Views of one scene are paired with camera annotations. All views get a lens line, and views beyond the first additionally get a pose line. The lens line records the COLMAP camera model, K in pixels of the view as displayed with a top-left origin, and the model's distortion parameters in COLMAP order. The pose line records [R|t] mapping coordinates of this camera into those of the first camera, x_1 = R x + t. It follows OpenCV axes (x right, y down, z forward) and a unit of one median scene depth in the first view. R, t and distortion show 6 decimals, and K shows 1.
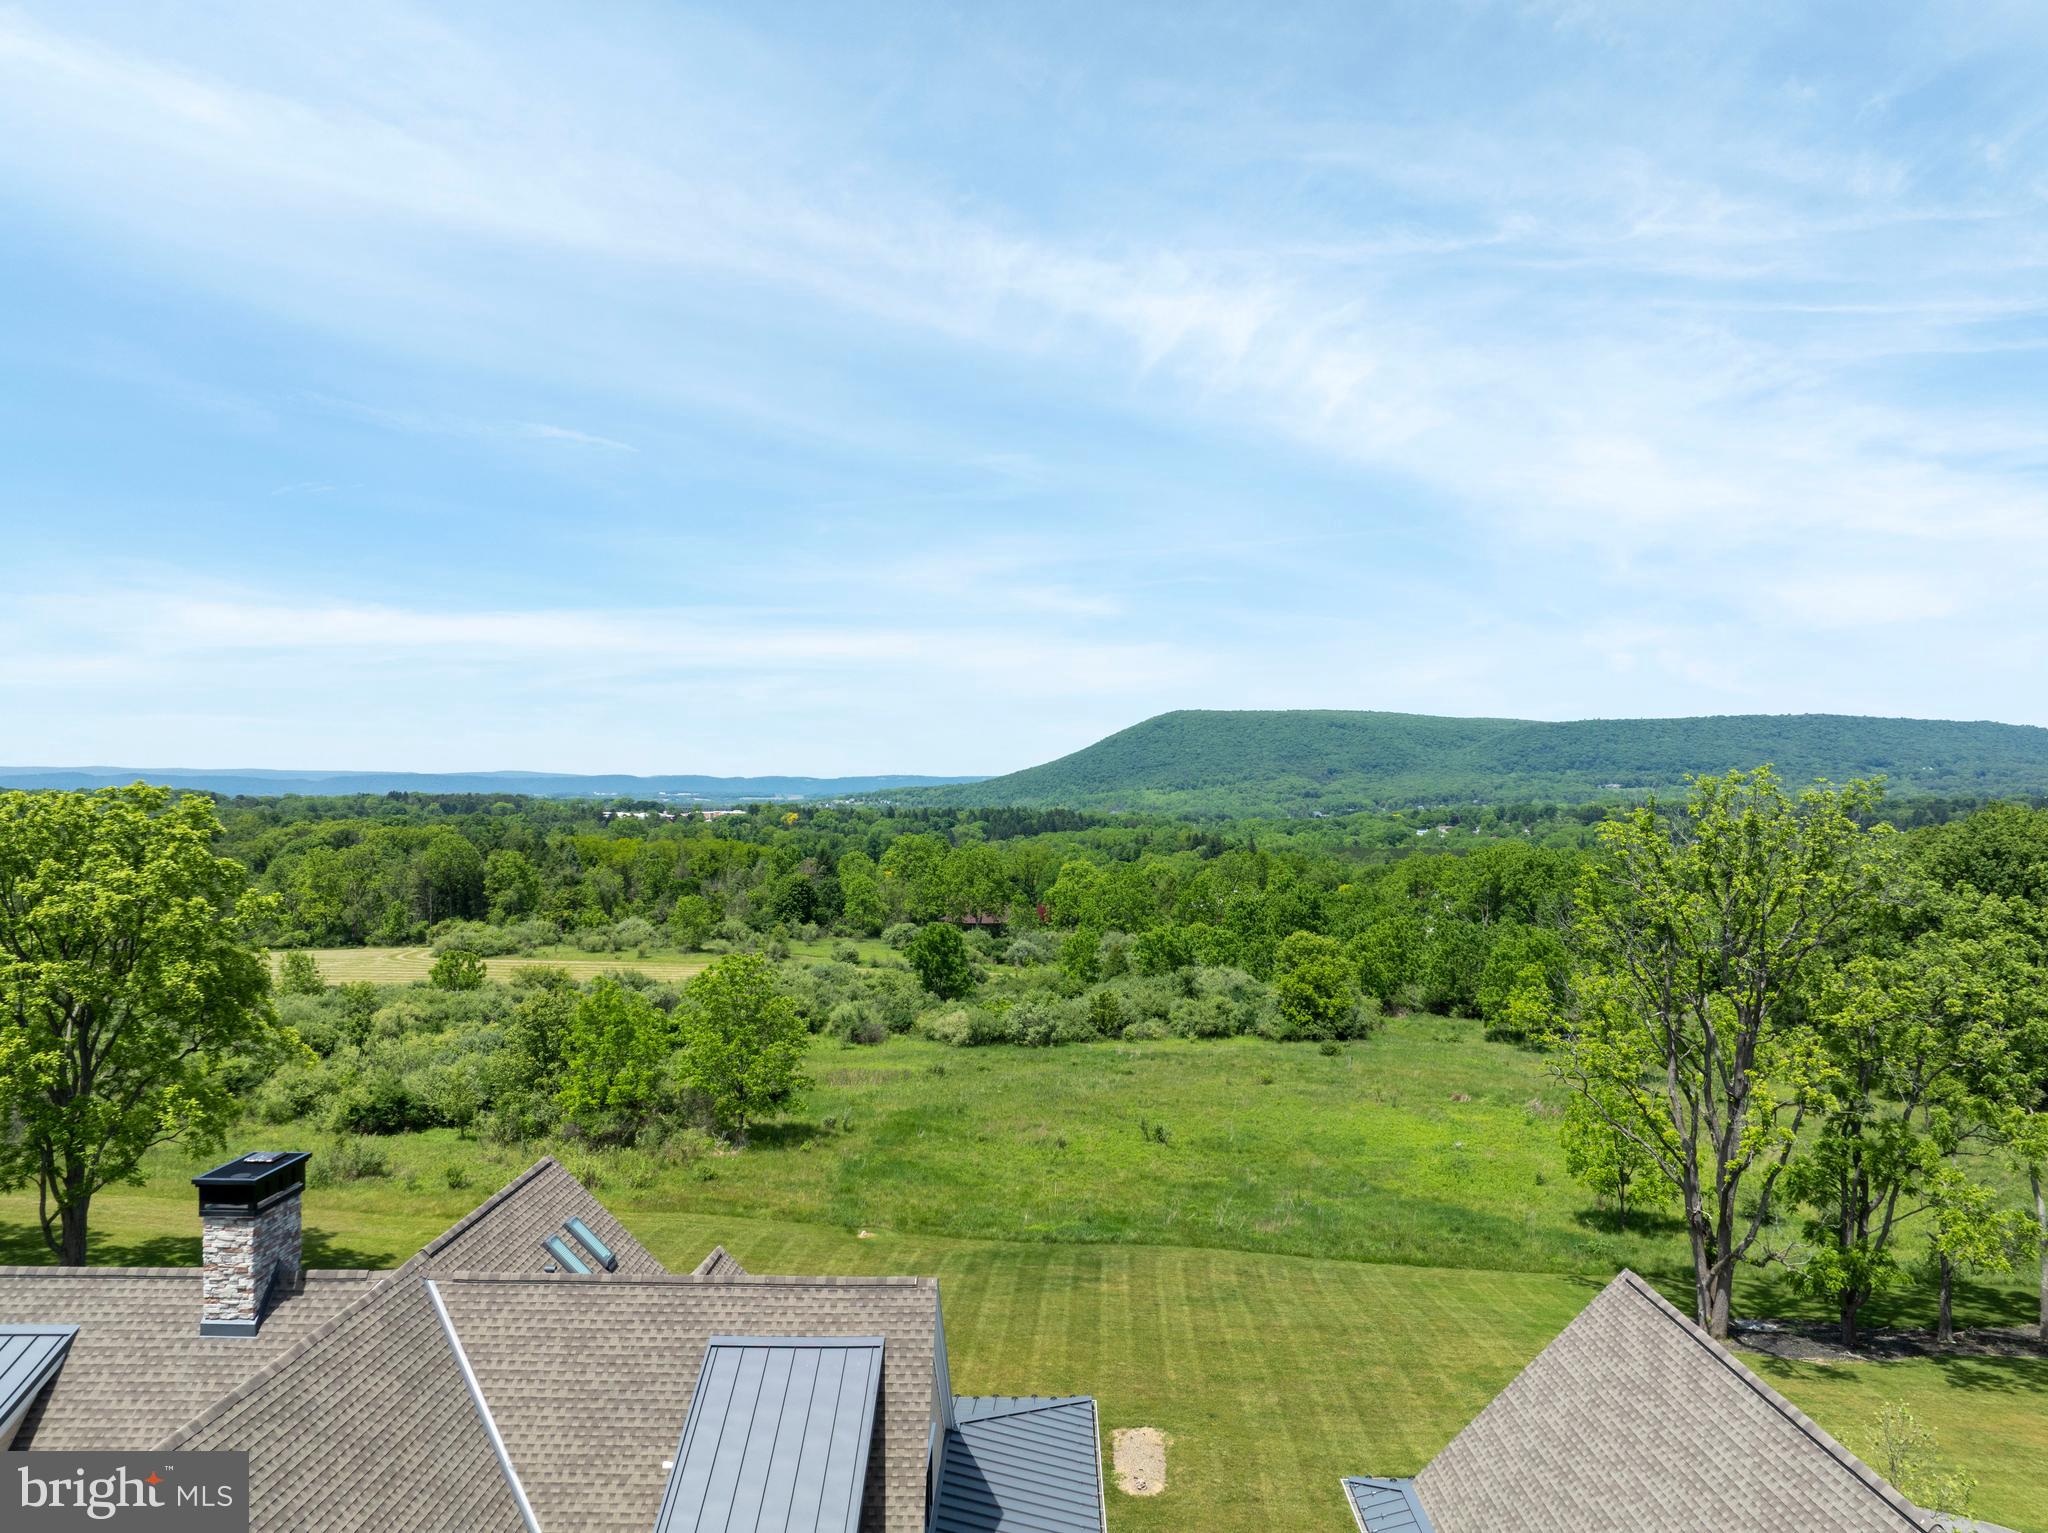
lens RADIAL K [[1439.8, 0, 1025.4], [0, 1439.8, 764.1], [0, 0, 1]] dist [-0.041066, 0.009833]
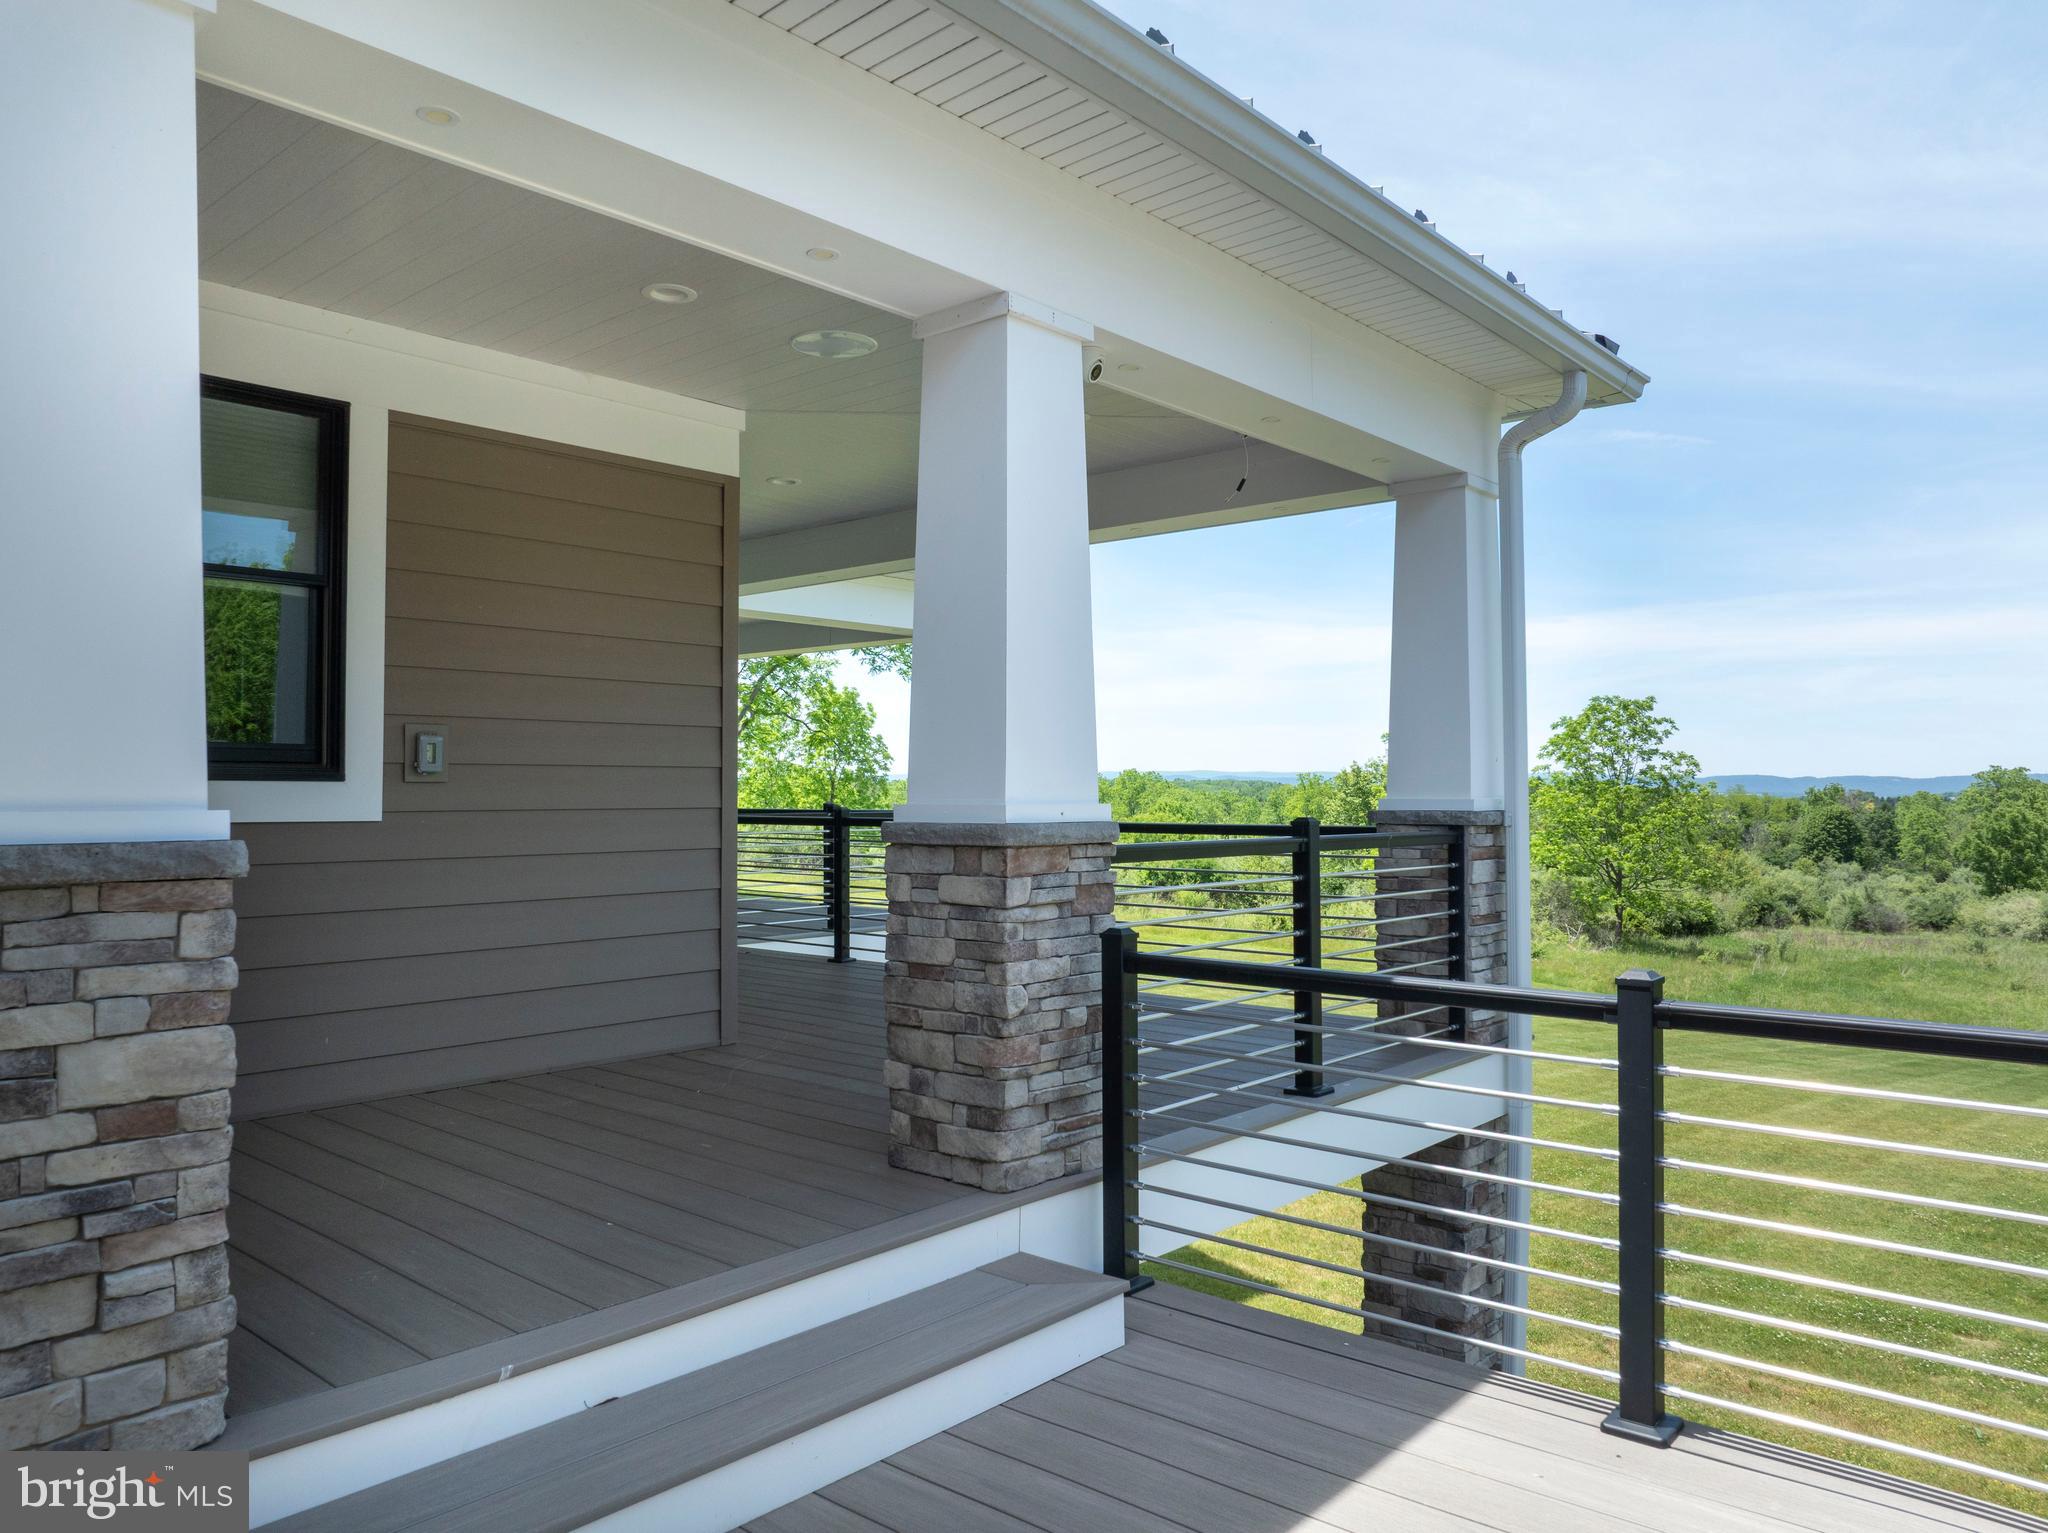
lens RADIAL K [[1439.8, 0, 1027.8], [0, 1439.8, 766.6], [0, 0, 1]] dist [-0.041066, 0.009833]
pose [[0.765498, -0.010260, -0.643357, 0.012821], [0.010035, 0.999942, -0.004006, 0.055711], [0.643360, -0.003389, 0.765556, 0.084291]]
